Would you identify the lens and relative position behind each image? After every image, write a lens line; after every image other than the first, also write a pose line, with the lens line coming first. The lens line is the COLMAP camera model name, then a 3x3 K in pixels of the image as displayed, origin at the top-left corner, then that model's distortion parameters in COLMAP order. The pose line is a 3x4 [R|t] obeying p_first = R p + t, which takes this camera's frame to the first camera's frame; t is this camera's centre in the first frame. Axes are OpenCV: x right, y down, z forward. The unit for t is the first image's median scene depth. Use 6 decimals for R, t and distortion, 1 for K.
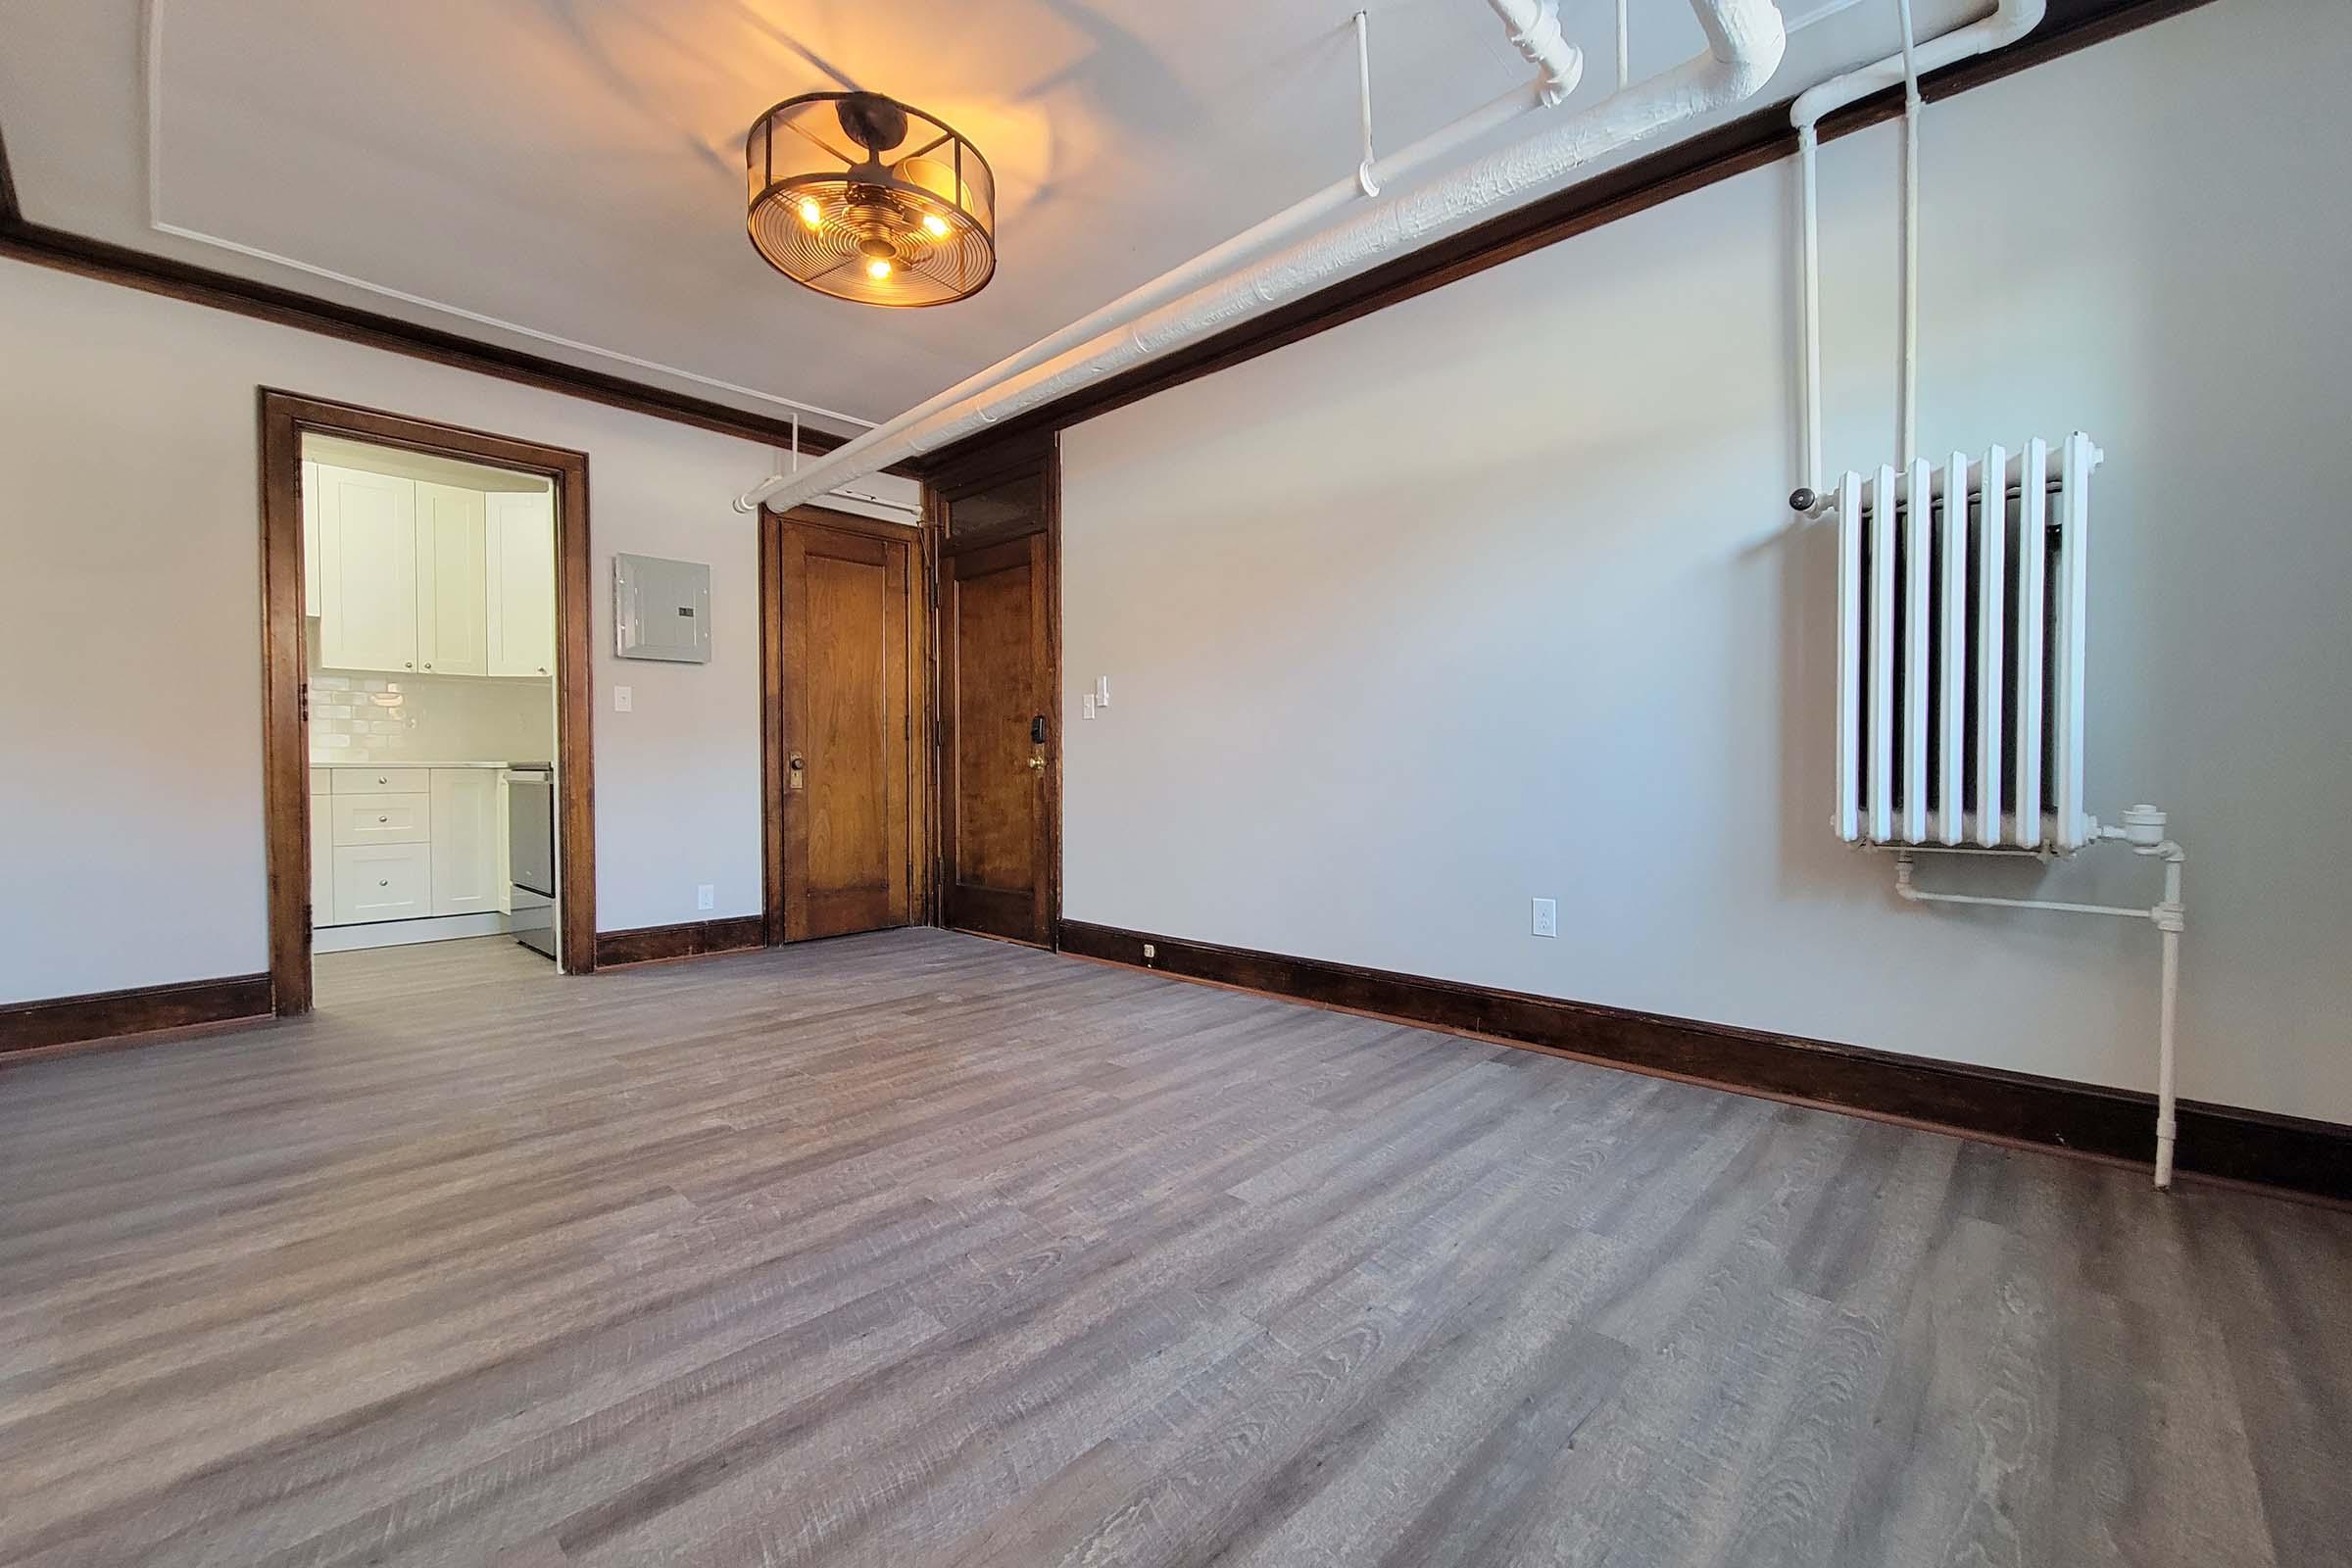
lens RADIAL K [[958.4, 0, 1173.1], [0, 958.4, 781.1], [0, 0, 1]] dist [0.009905, -0.004957]
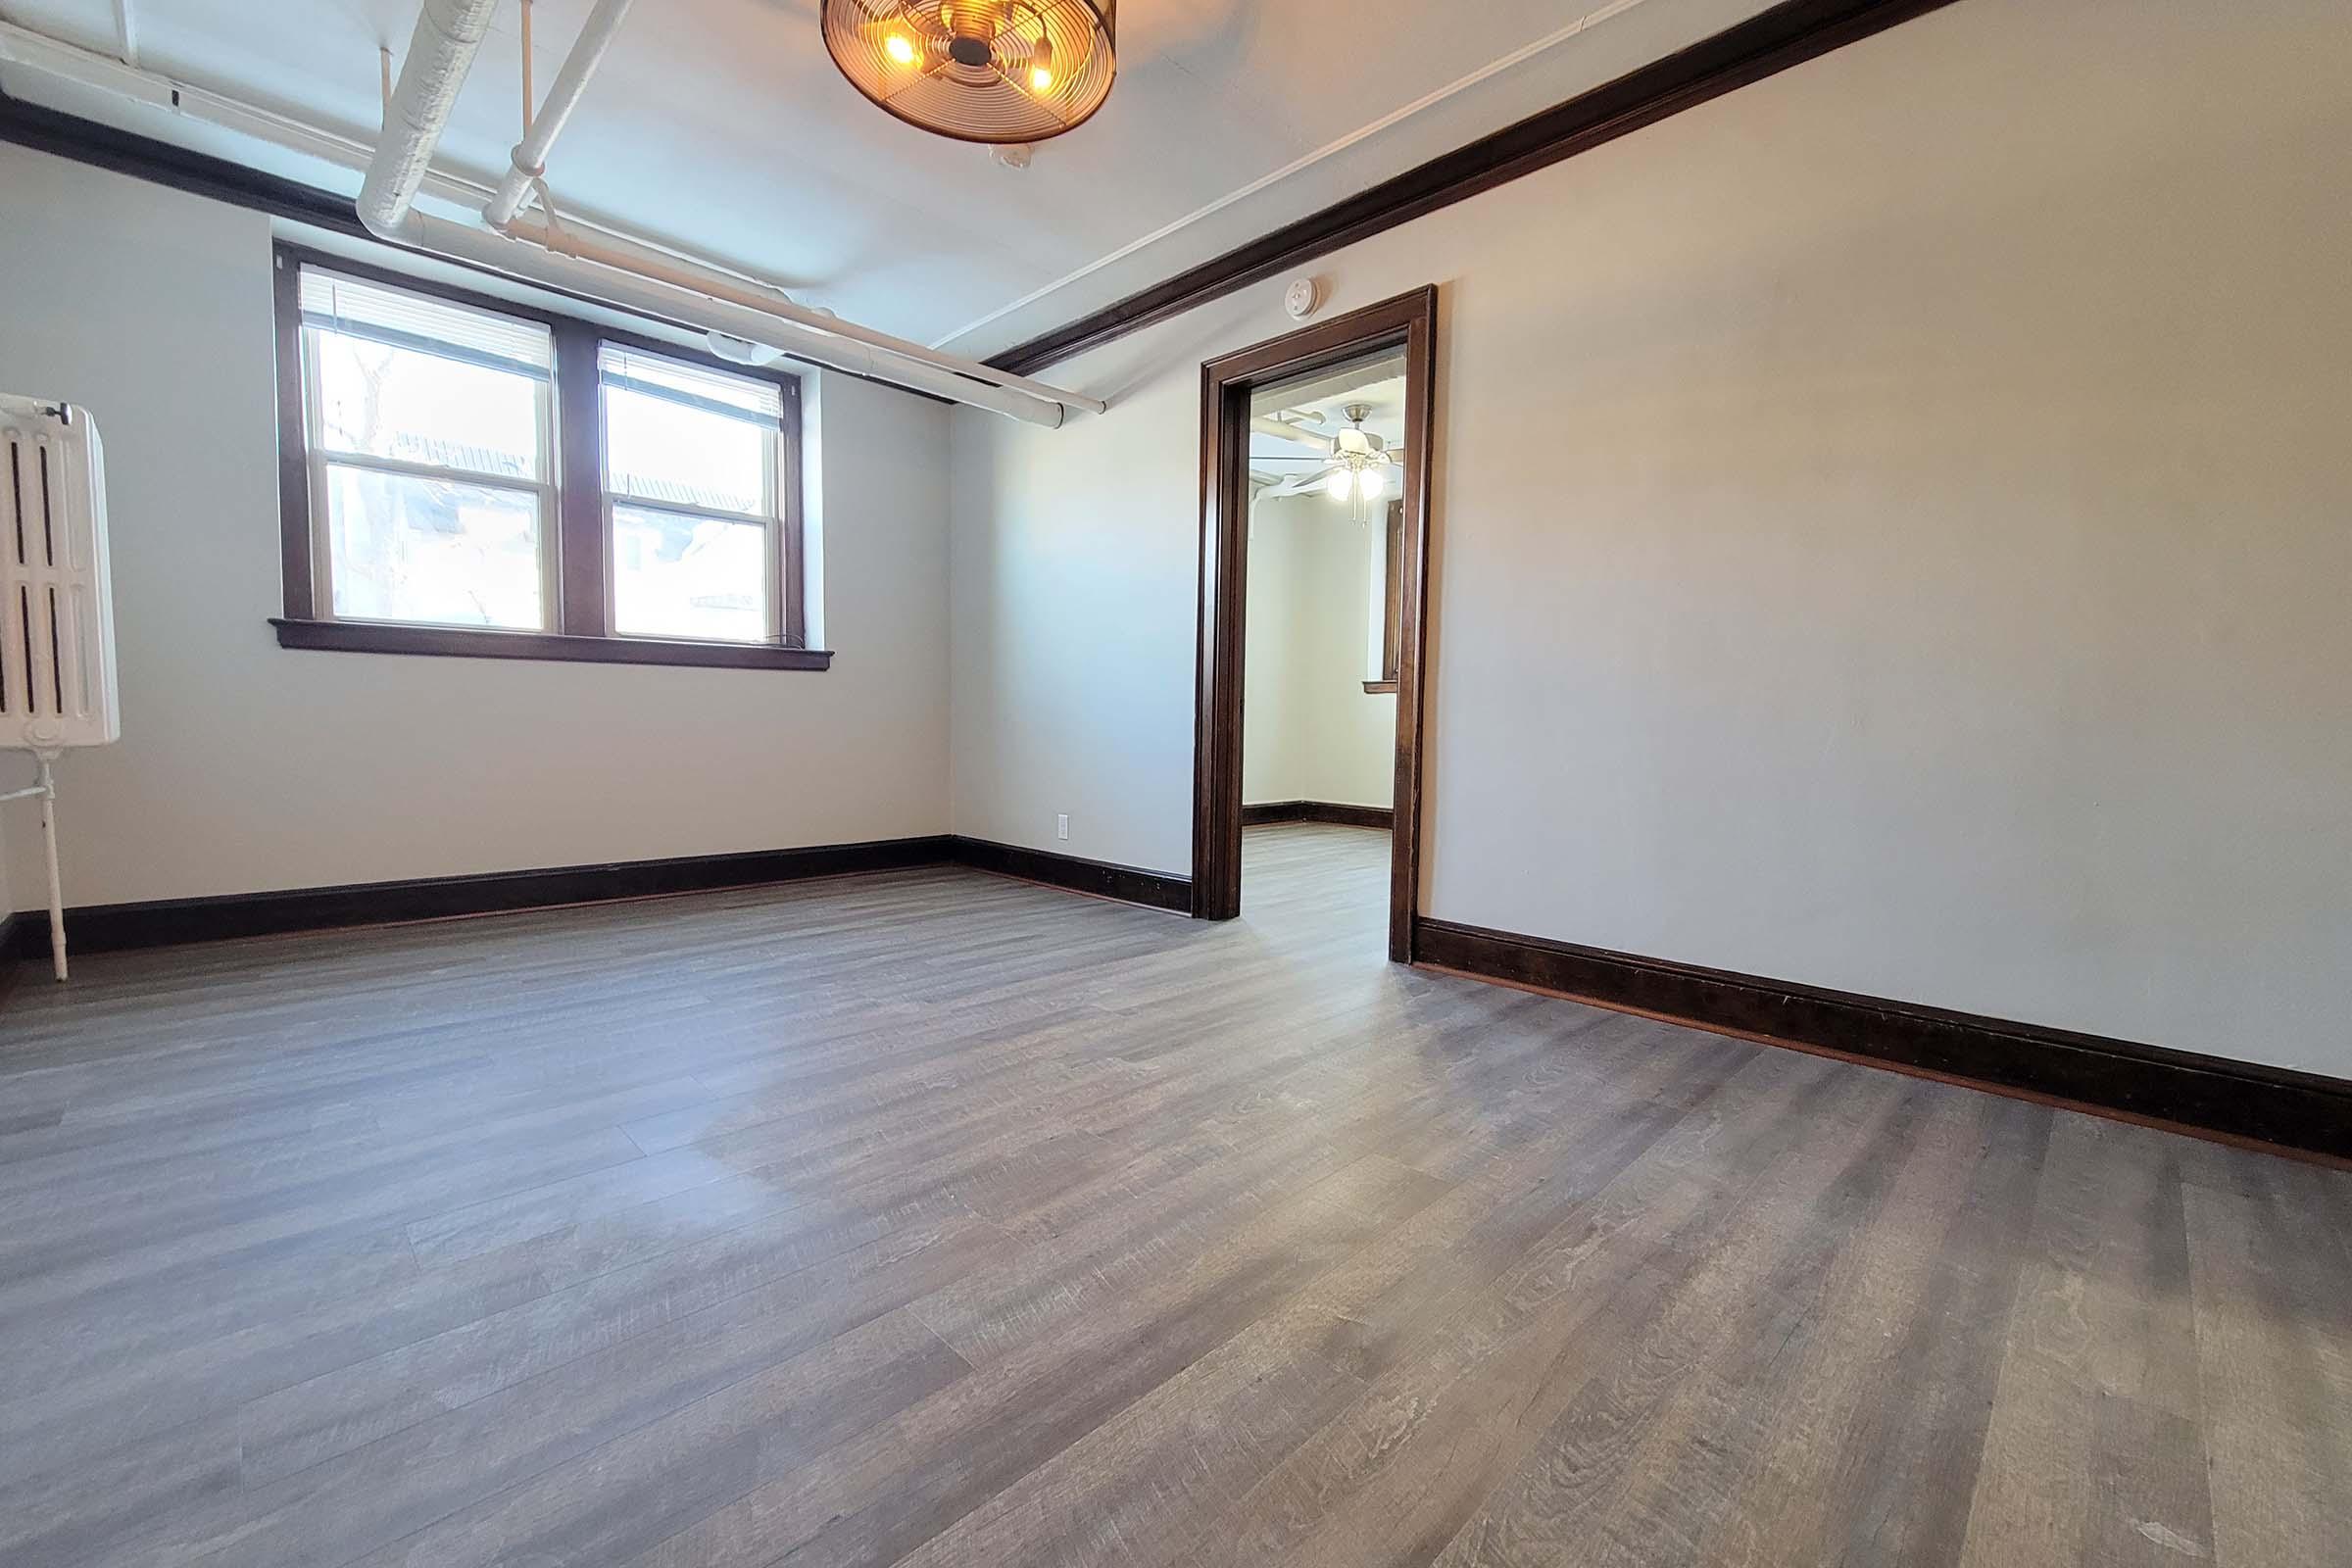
lens RADIAL K [[958.4, 0, 1173.1], [0, 958.4, 781.1], [0, 0, 1]] dist [0.009905, -0.004957]
pose [[-0.999522, -0.011025, 0.028885, -0.568241], [-0.008734, 0.996893, 0.078286, 0.002495], [-0.029658, 0.077997, -0.996512, 2.064604]]
